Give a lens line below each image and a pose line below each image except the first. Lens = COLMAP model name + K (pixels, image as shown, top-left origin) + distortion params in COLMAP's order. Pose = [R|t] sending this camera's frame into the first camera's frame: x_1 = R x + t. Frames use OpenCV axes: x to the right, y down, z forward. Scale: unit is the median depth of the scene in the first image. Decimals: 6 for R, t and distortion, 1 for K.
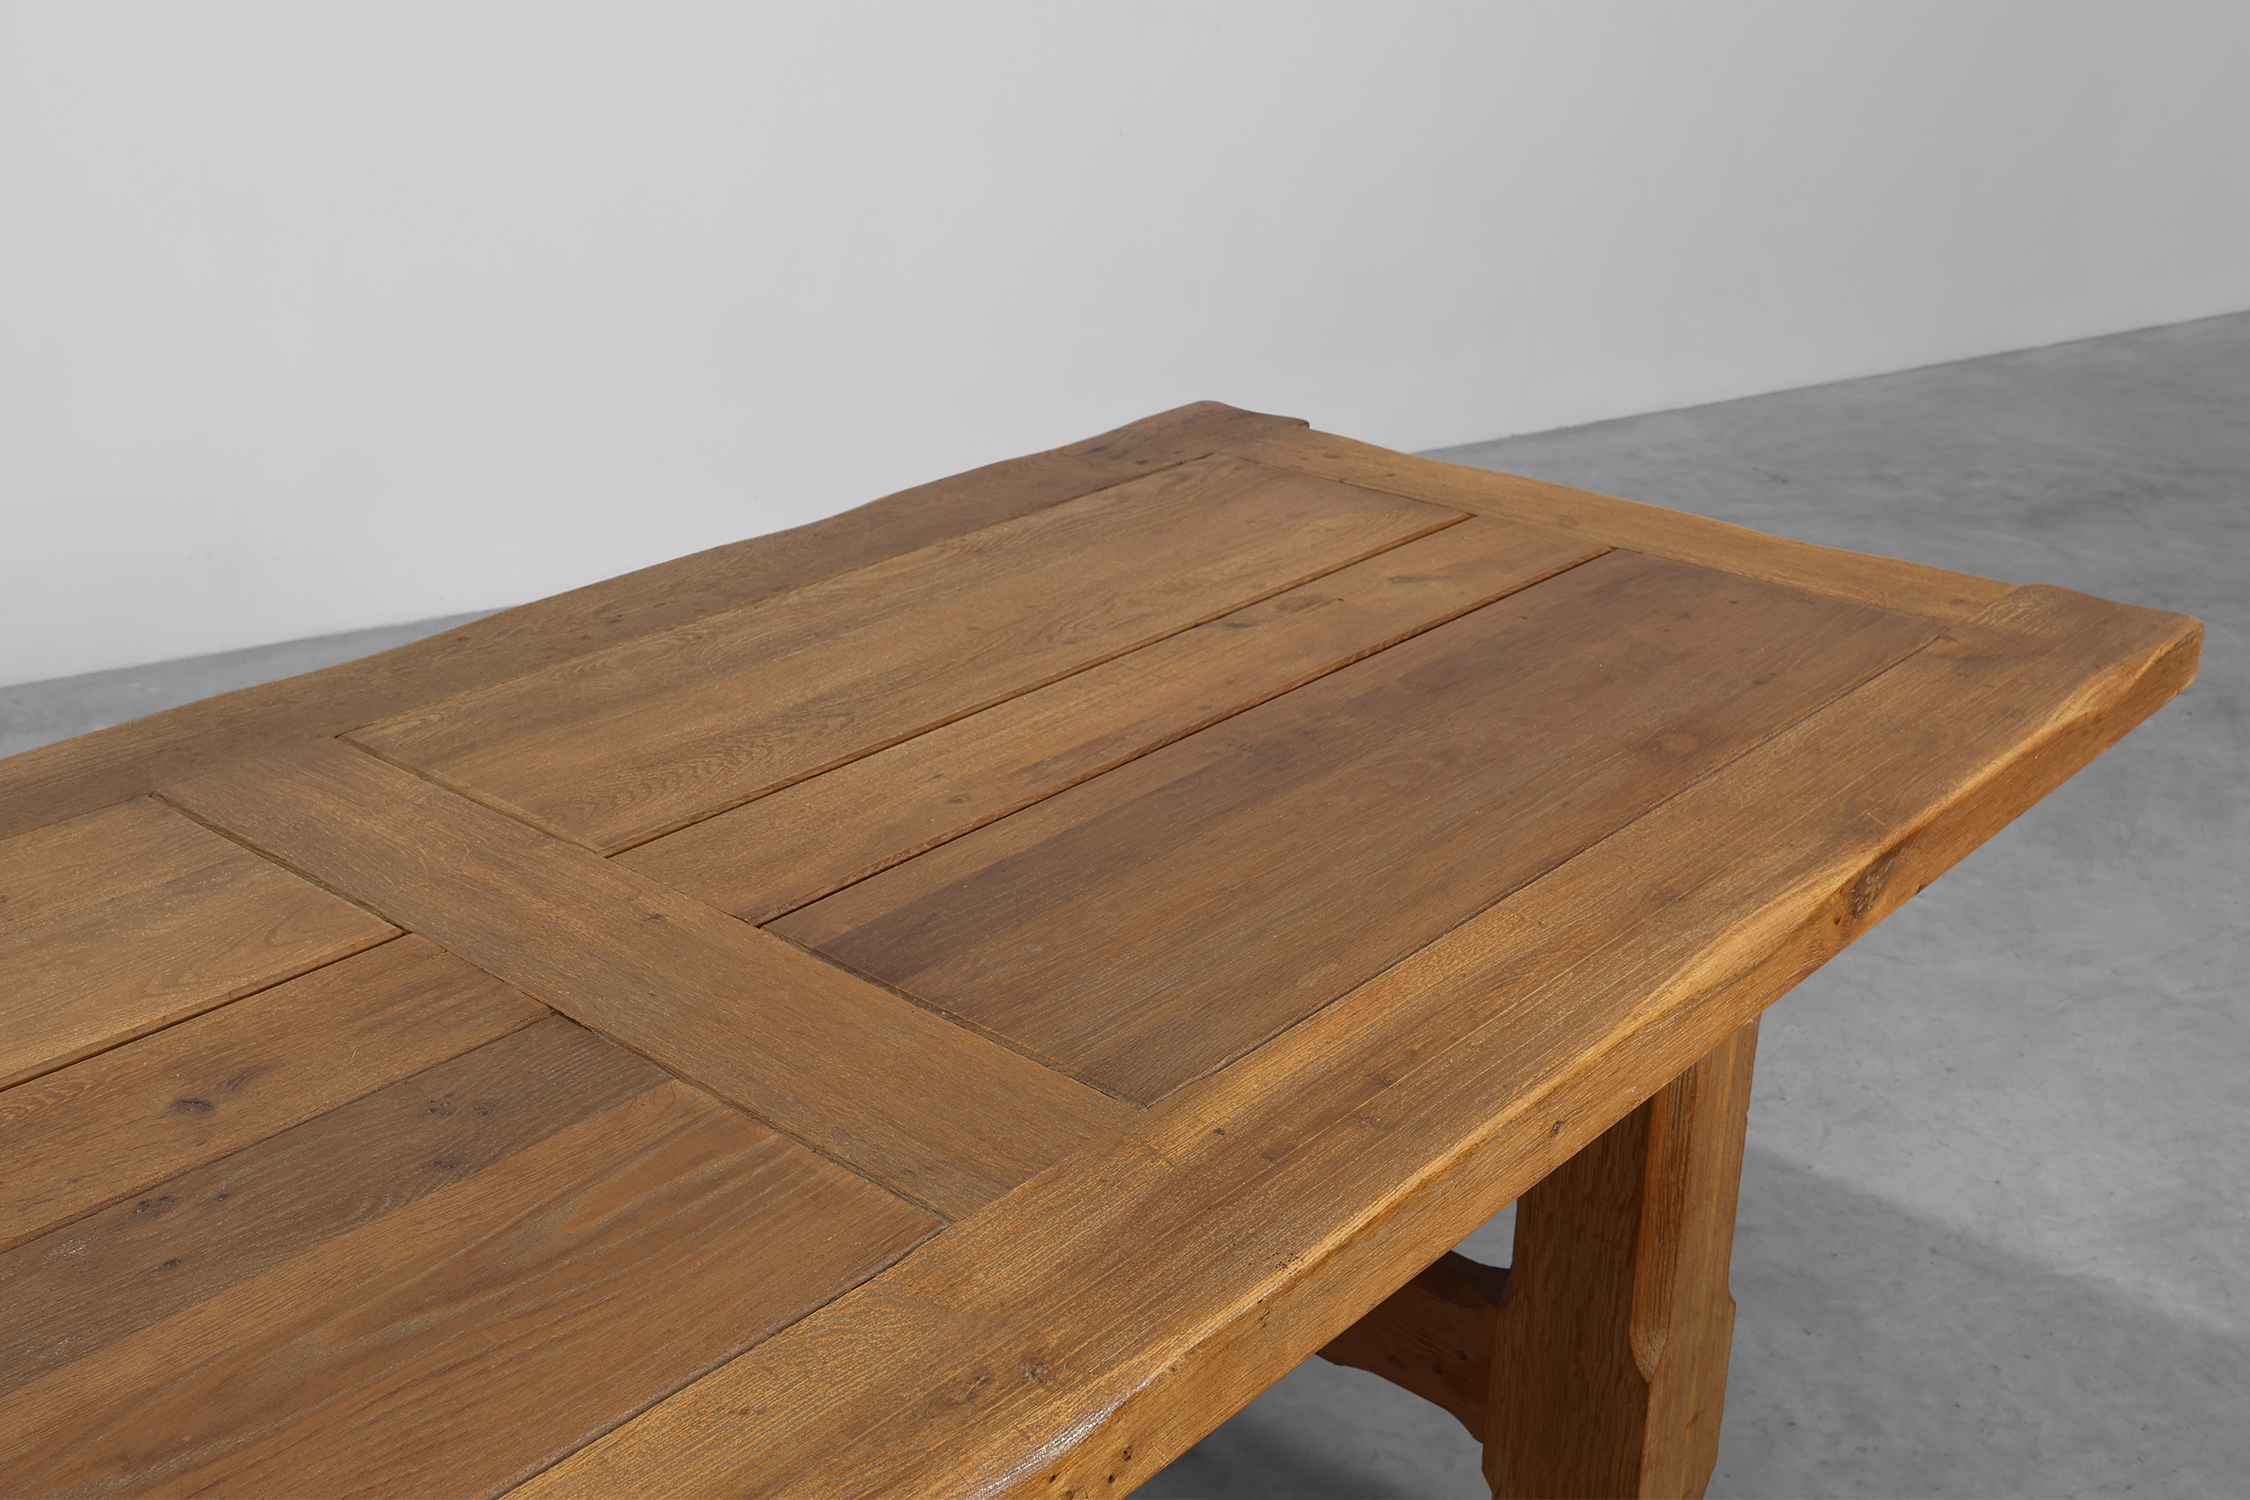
lens RADIAL K [[2388.1, 0, 1107.1], [0, 2388.1, 735.7], [0, 0, 1]] dist [0.006824, 0.000000]
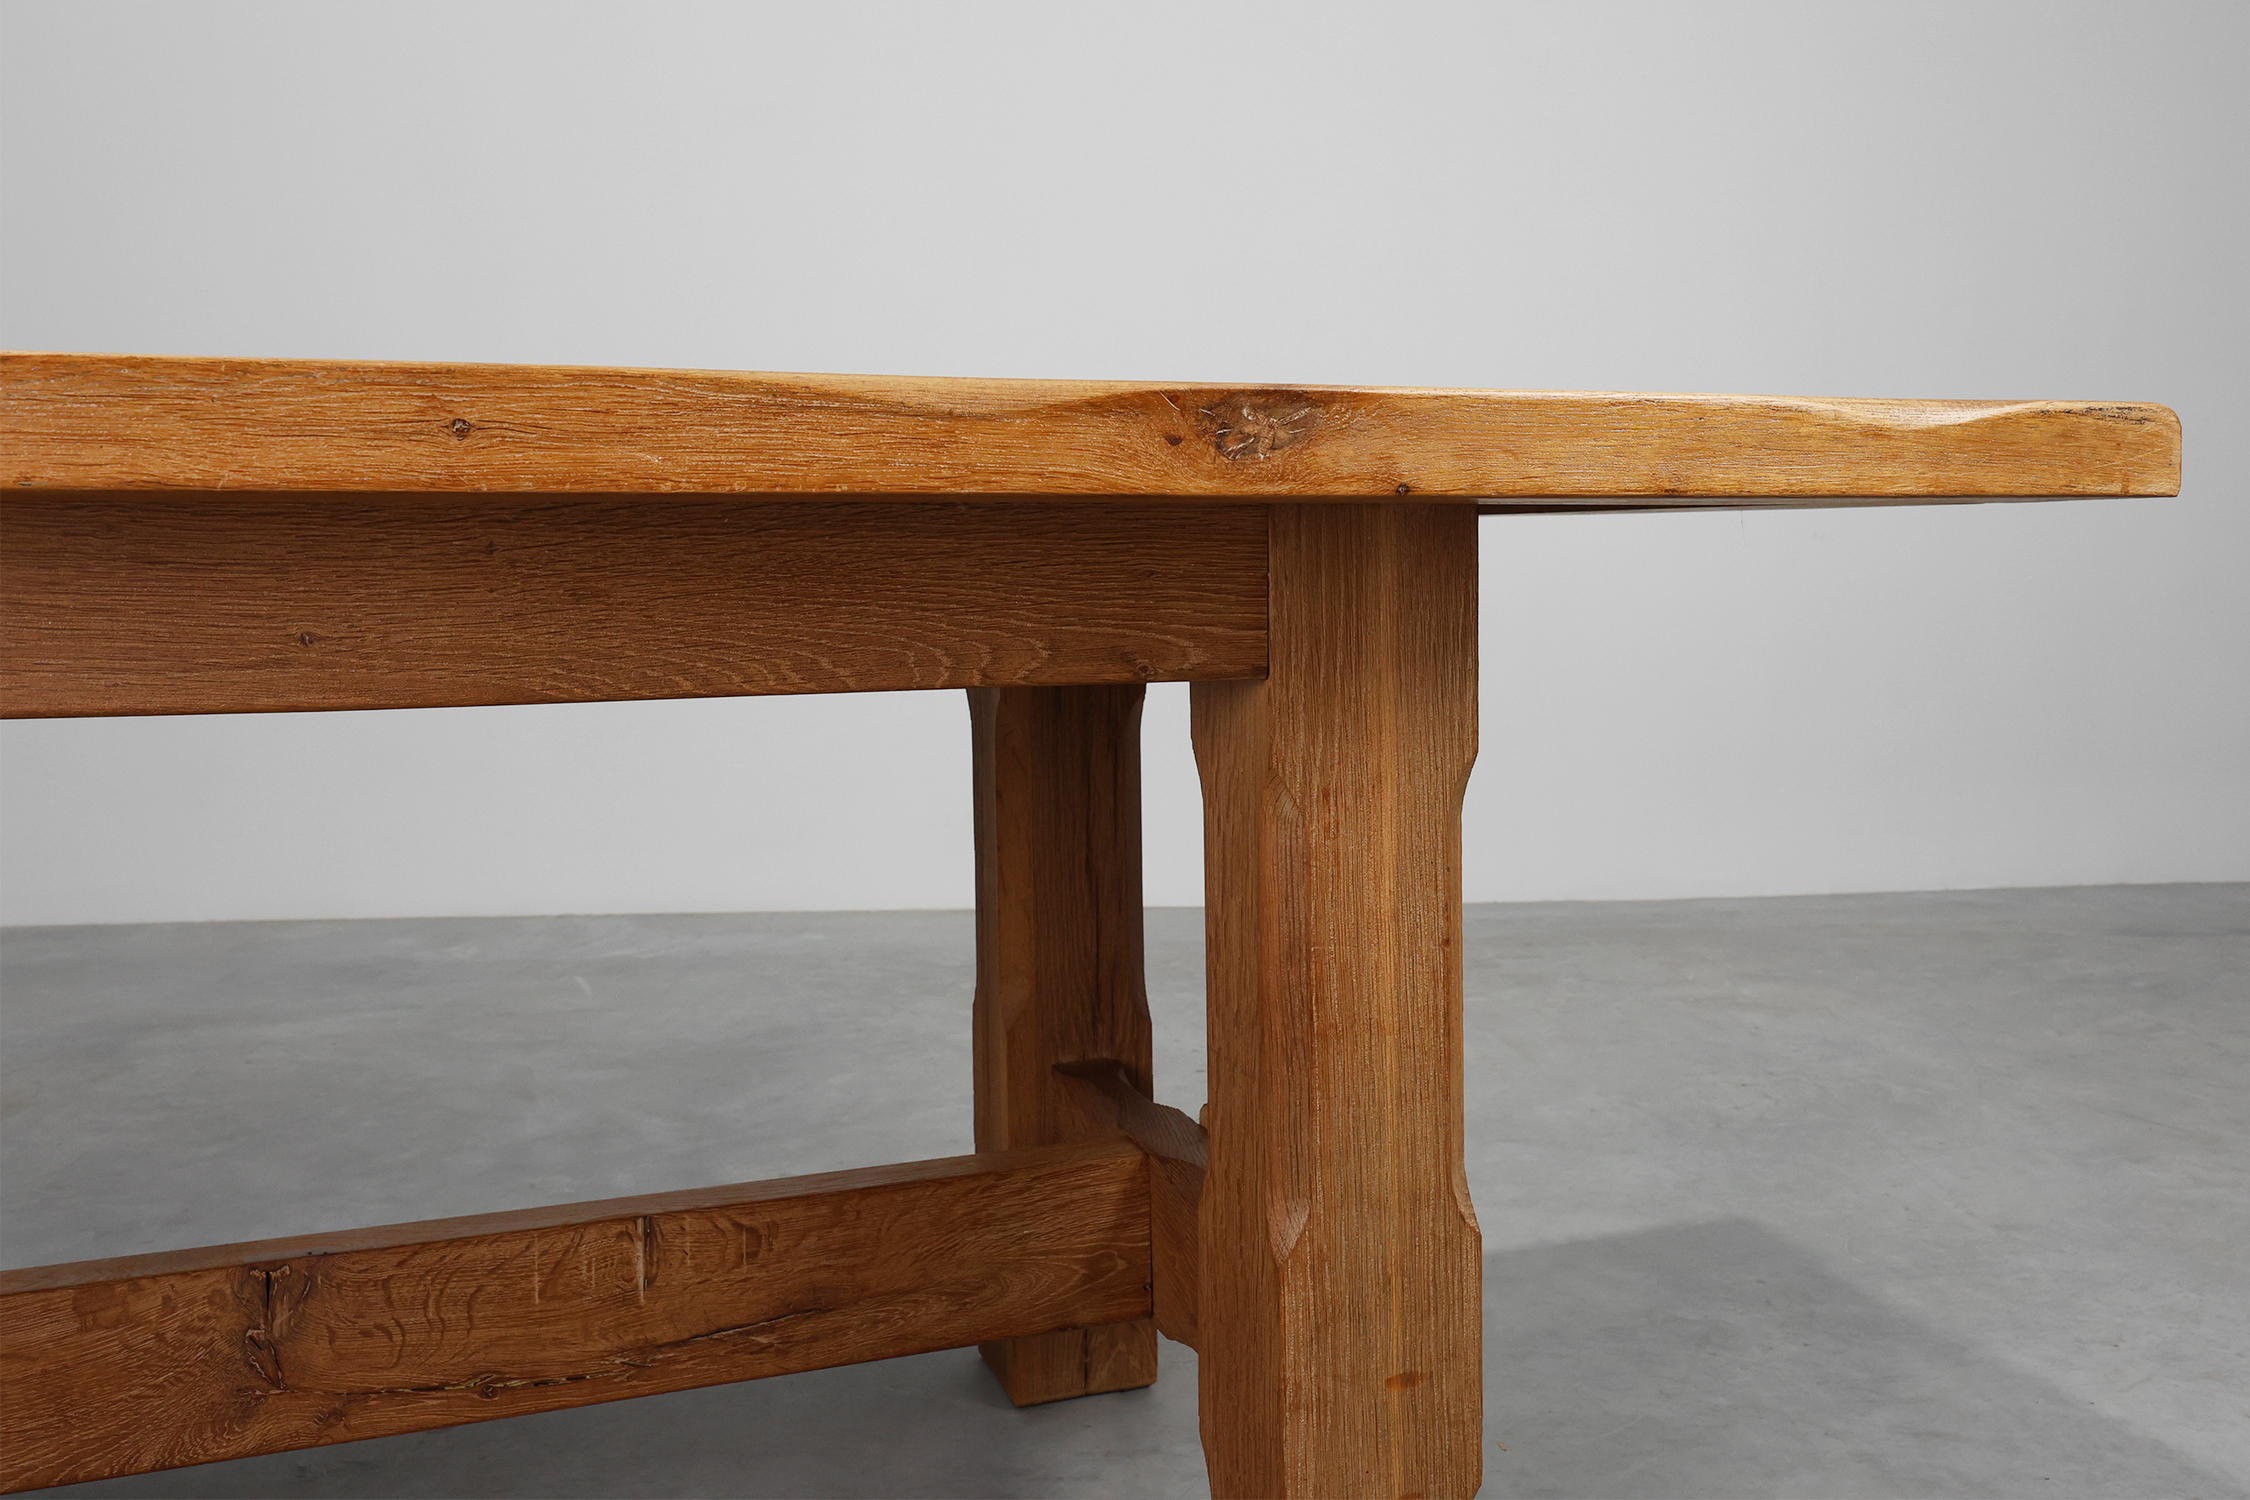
lens RADIAL K [[1966.4, 0, 1302.0], [0, 1966.4, 674.2], [0, 0, 1]] dist [0.000116, 0.000838]
pose [[0.902351, -0.000358, -0.431001, 0.504084], [-0.144173, 0.942142, -0.302626, 0.276860], [0.406173, 0.335214, 0.850091, 0.380555]]
